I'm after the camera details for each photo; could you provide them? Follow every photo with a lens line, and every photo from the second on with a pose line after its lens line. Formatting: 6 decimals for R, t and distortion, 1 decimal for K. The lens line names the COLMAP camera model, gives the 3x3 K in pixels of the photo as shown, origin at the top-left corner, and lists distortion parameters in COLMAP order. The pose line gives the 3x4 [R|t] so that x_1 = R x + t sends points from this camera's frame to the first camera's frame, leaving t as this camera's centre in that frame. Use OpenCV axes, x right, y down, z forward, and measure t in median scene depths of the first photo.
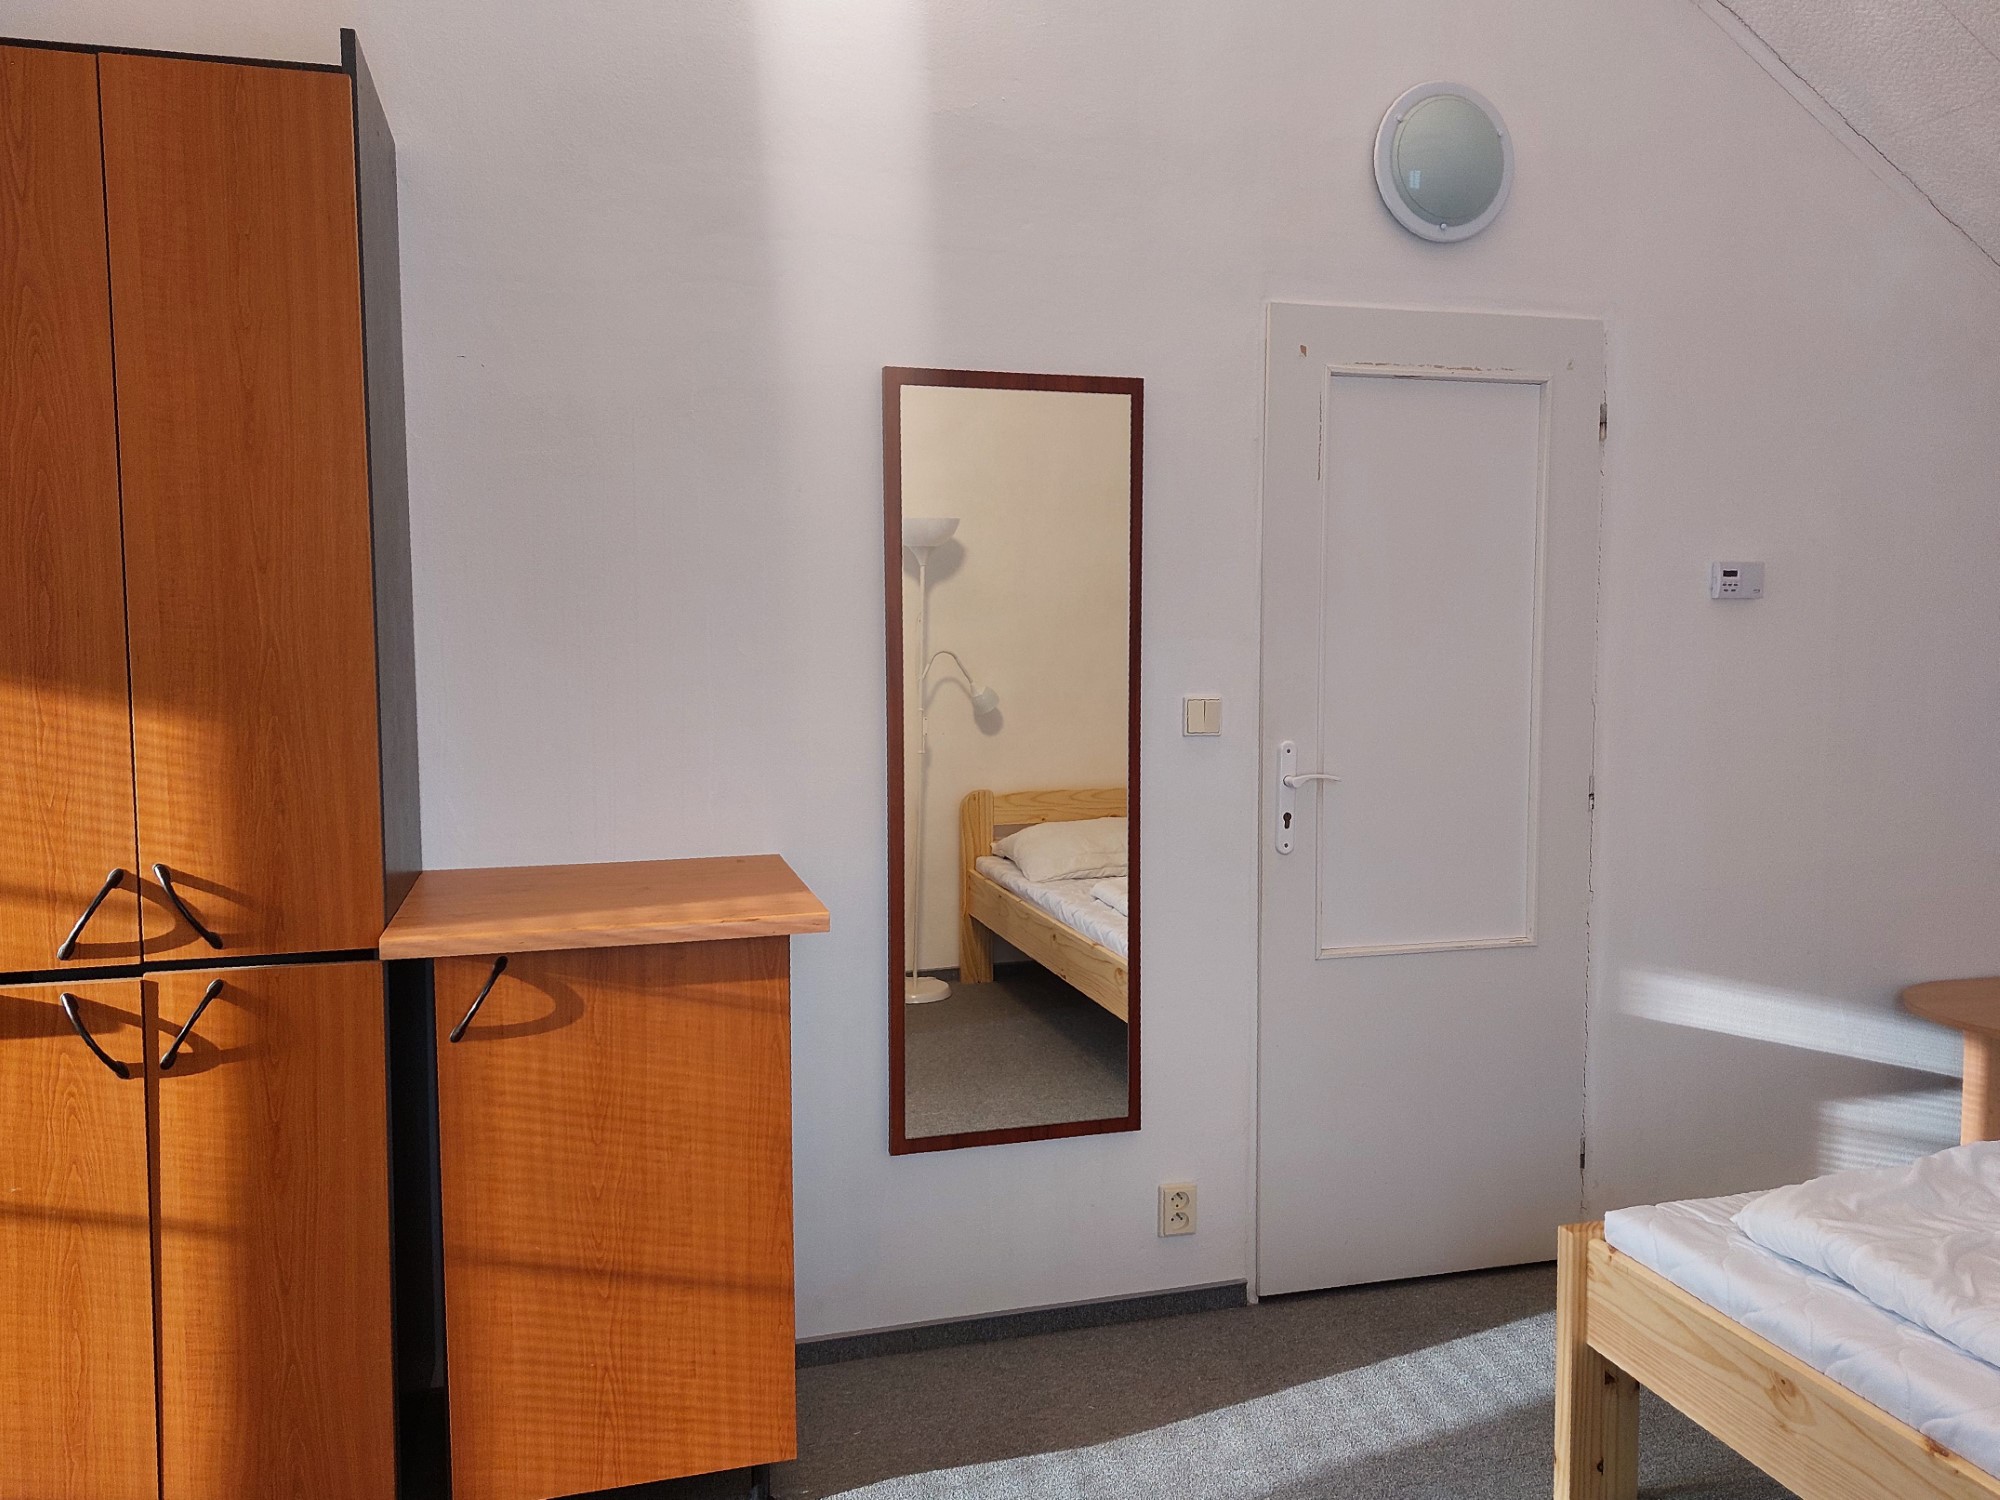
lens RADIAL K [[1540.8, 0, 1017.3], [0, 1540.8, 735.5], [0, 0, 1]] dist [0.083551, -0.091307]
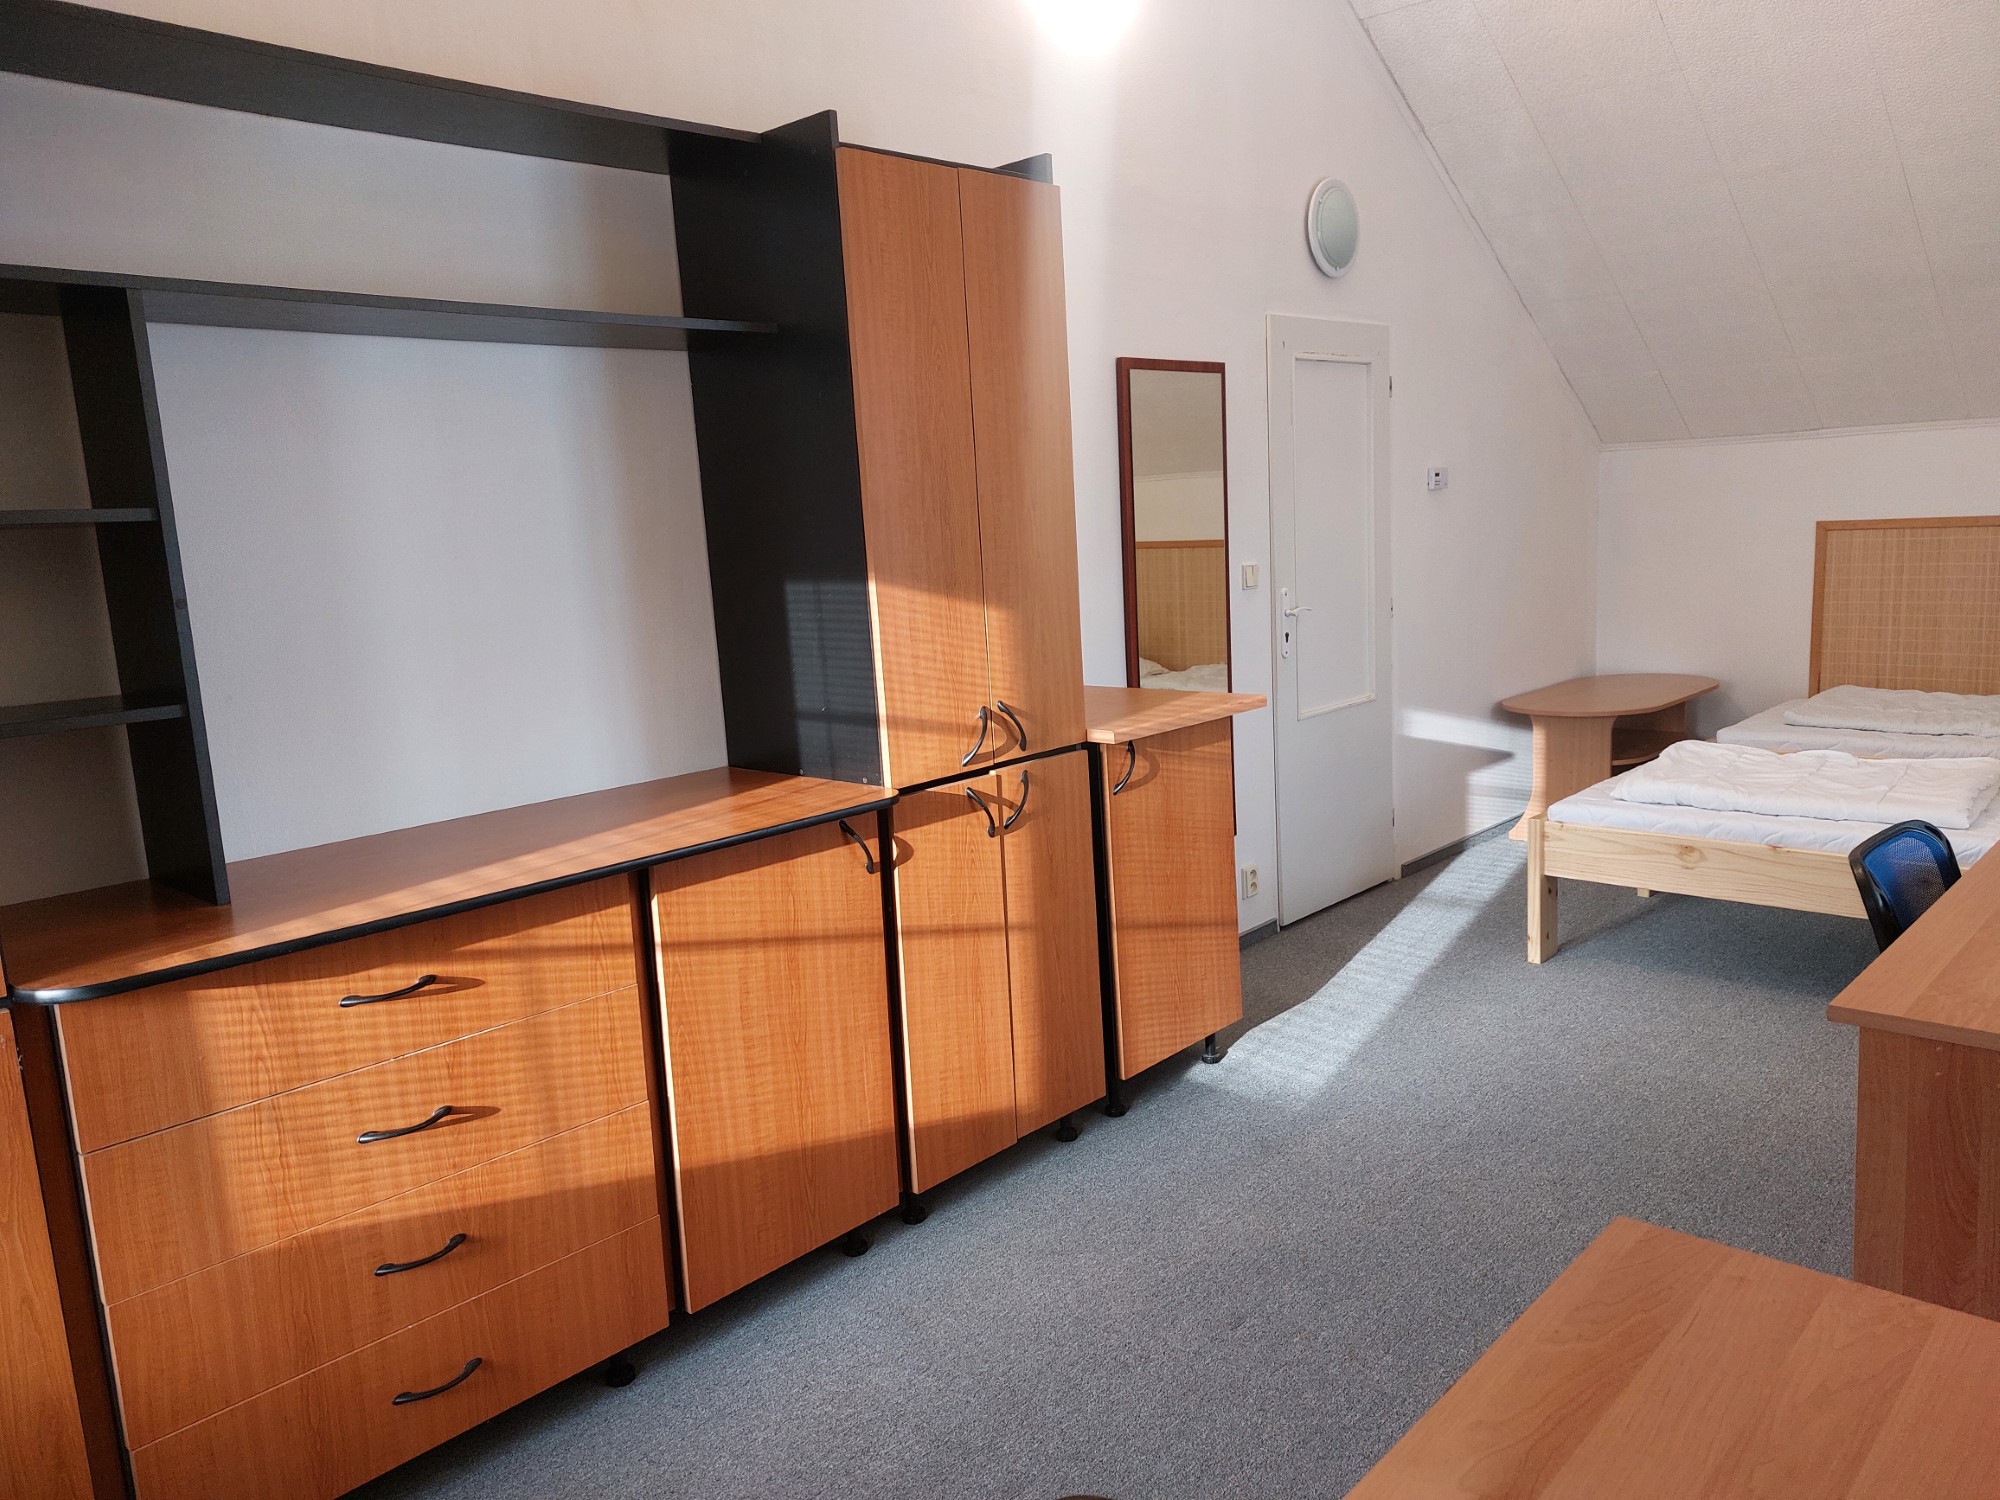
lens RADIAL K [[1427.3, 0, 1014.3], [0, 1427.3, 743.8], [0, 0, 1]] dist [0.070532, -0.073708]
pose [[0.857878, -0.129676, 0.497223, -1.131277], [0.092116, 0.990768, 0.099461, -0.013820], [-0.505530, -0.039524, 0.861903, -0.218931]]
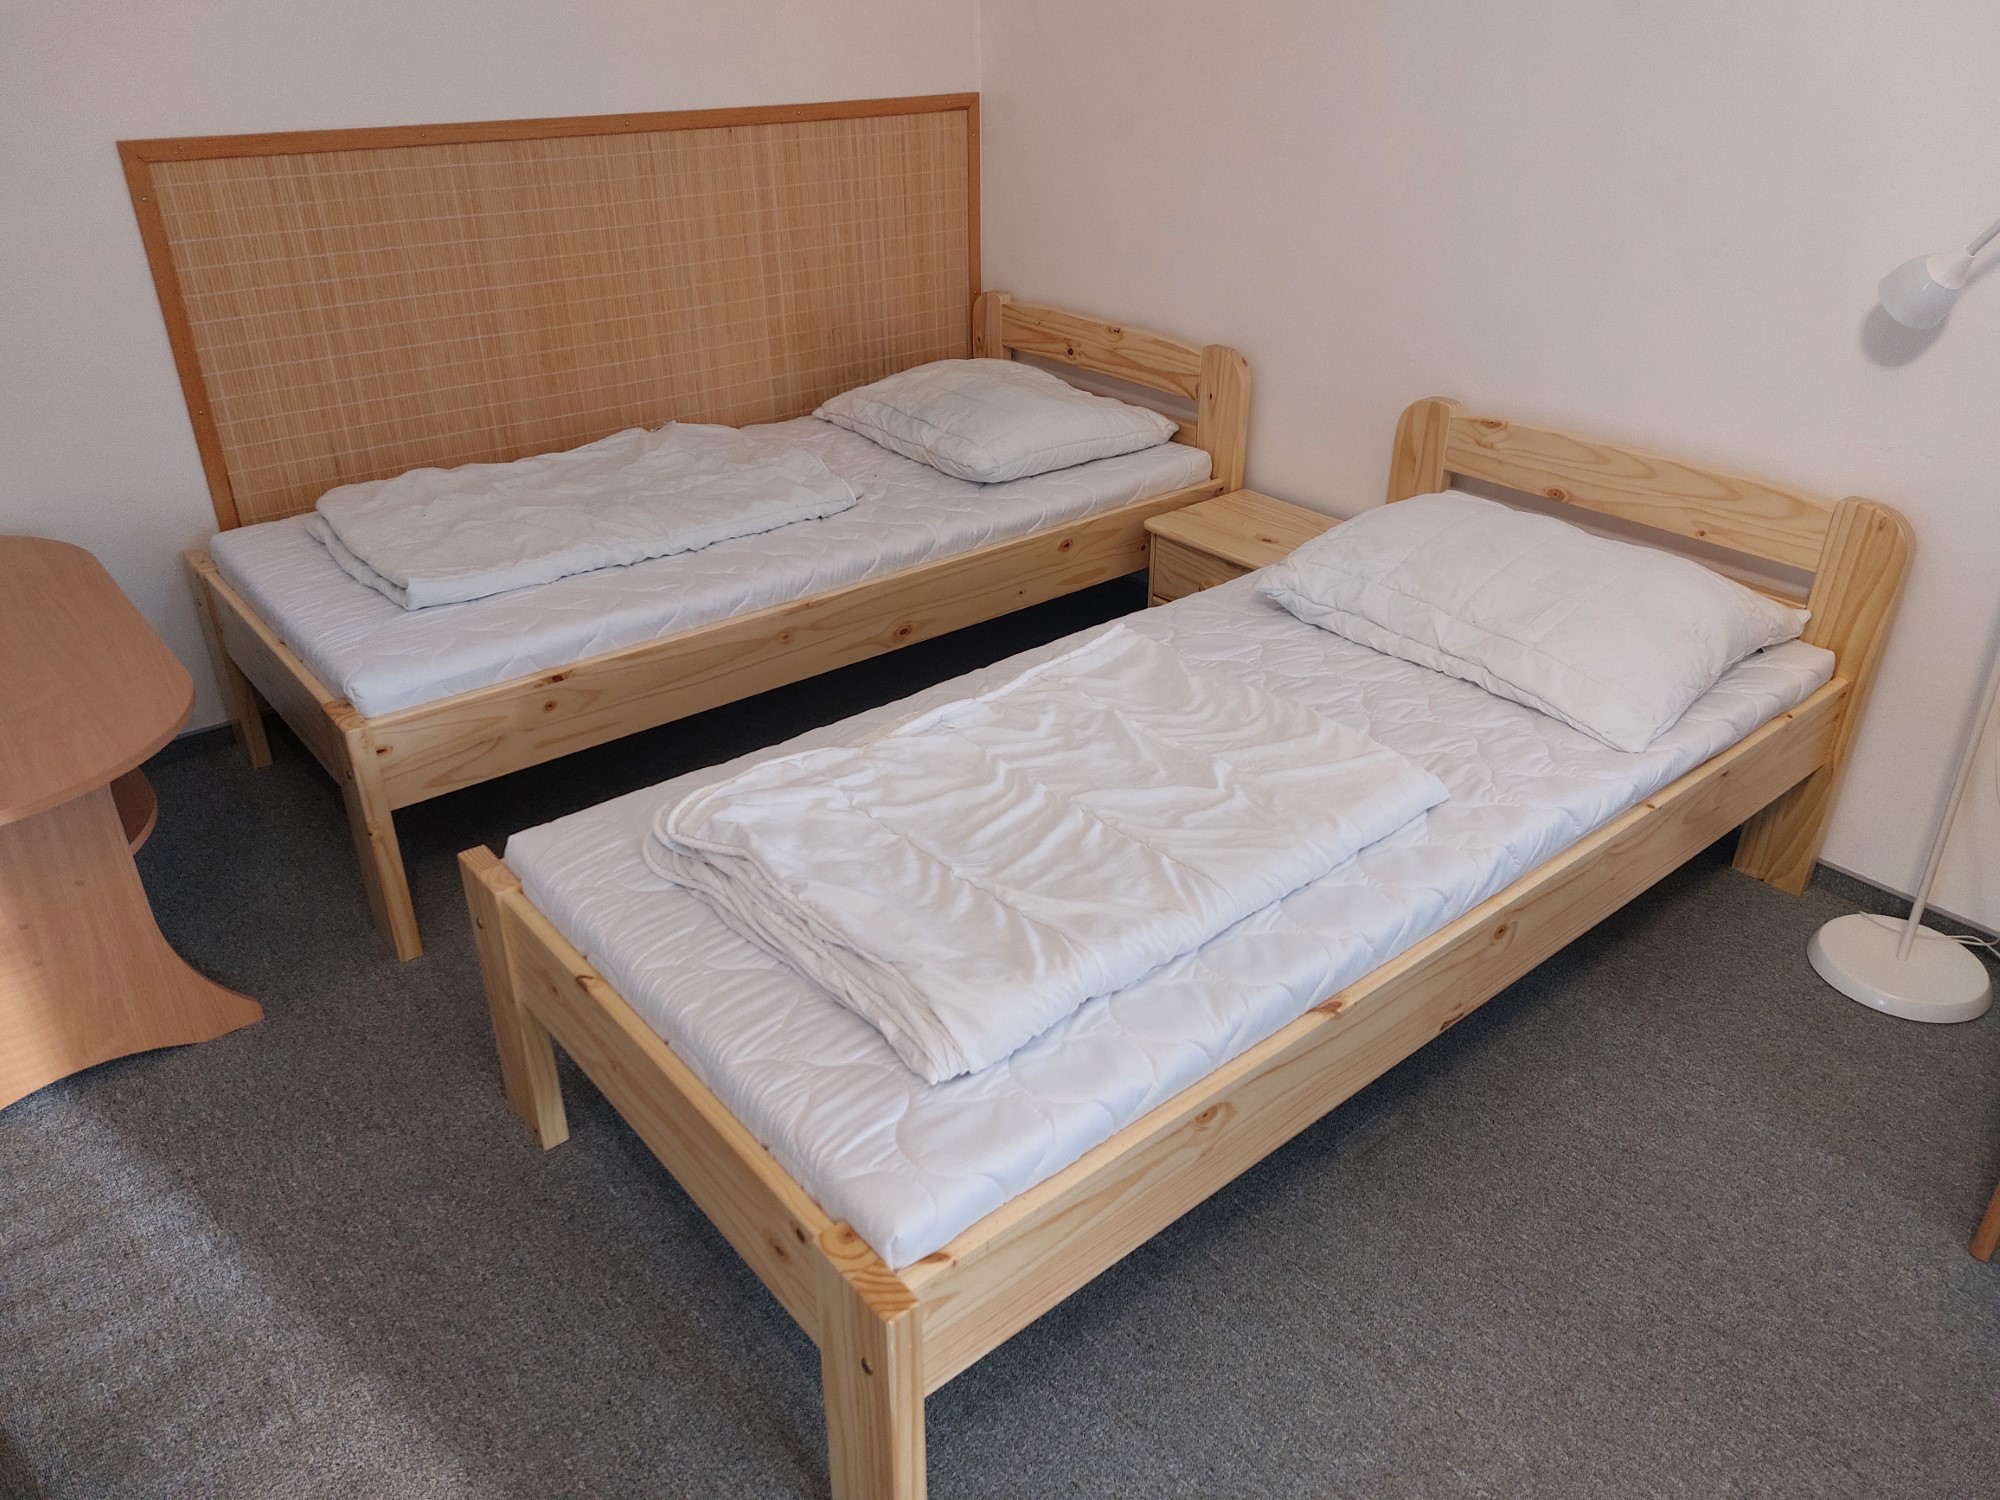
lens RADIAL K [[1419.2, 0, 1007.8], [0, 1419.2, 758.1], [0, 0, 1]] dist [0.070850, -0.091522]
pose [[-0.423787, -0.446264, 0.788196, 0.009202], [0.056329, 0.855533, 0.514676, -0.146096], [-0.904009, 0.262511, -0.337426, 1.168614]]
